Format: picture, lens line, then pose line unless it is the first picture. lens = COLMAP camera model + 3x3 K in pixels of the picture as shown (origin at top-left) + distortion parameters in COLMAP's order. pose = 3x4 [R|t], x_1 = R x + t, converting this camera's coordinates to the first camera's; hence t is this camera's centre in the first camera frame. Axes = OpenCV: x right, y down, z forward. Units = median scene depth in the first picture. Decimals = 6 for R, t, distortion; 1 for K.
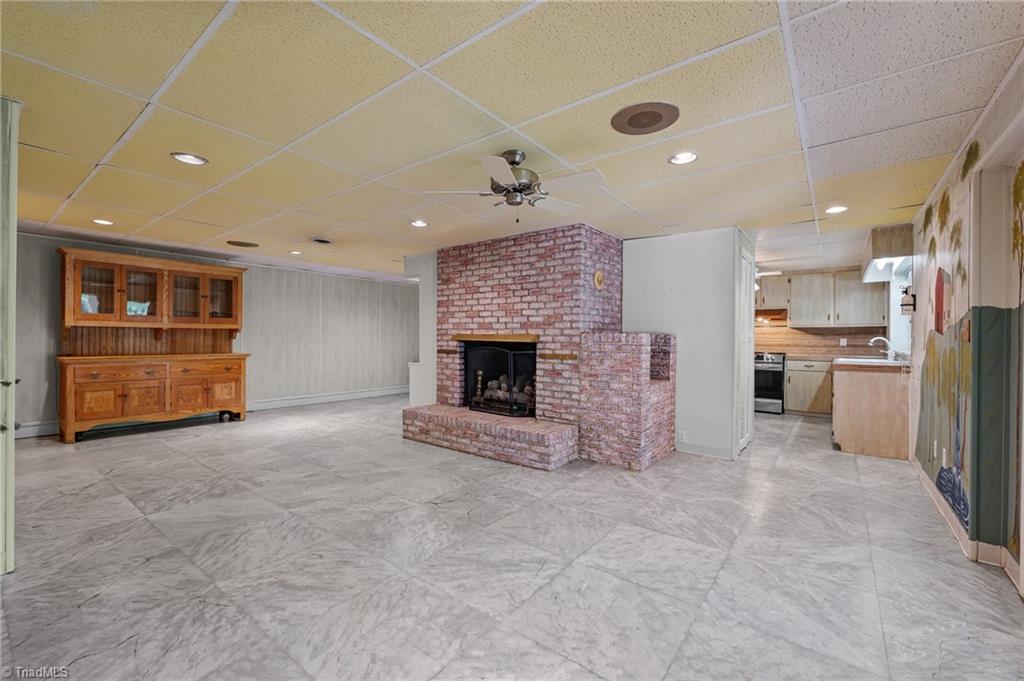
lens RADIAL K [[419.4, 0, 509.3], [0, 419.4, 339.3], [0, 0, 1]] dist [0.002492, -0.000844]
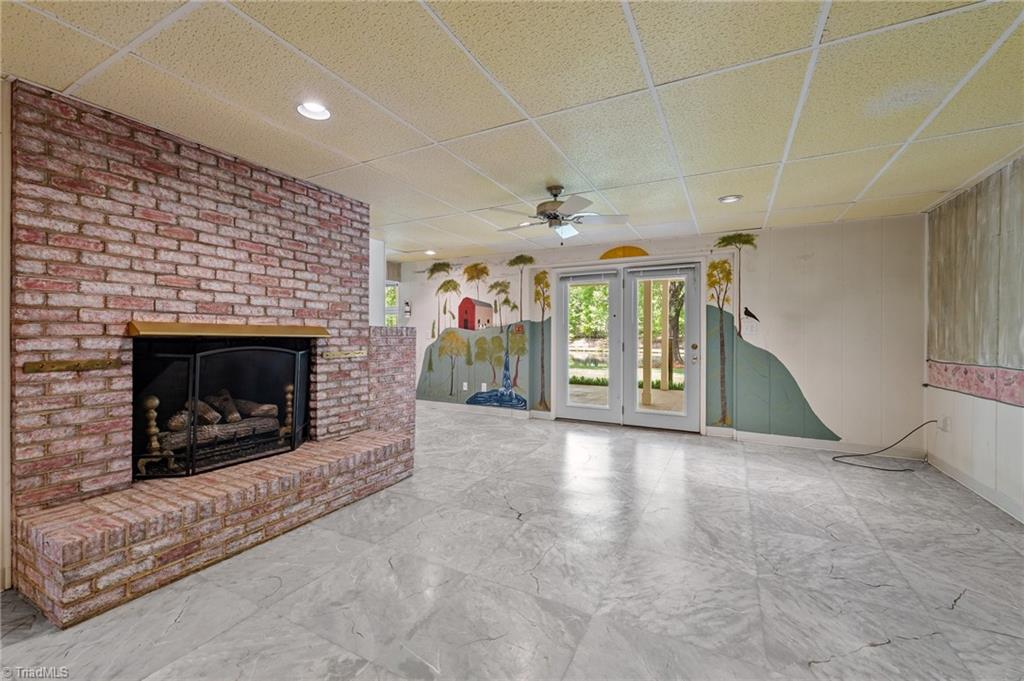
lens RADIAL K [[419.4, 0, 509.4], [0, 419.4, 336.1], [0, 0, 1]] dist [0.002492, -0.000844]
pose [[-0.167729, -0.011655, 0.985764, -0.718359], [-0.003887, 0.999930, 0.011161, -0.004535], [-0.985825, -0.001960, -0.167763, 0.793373]]
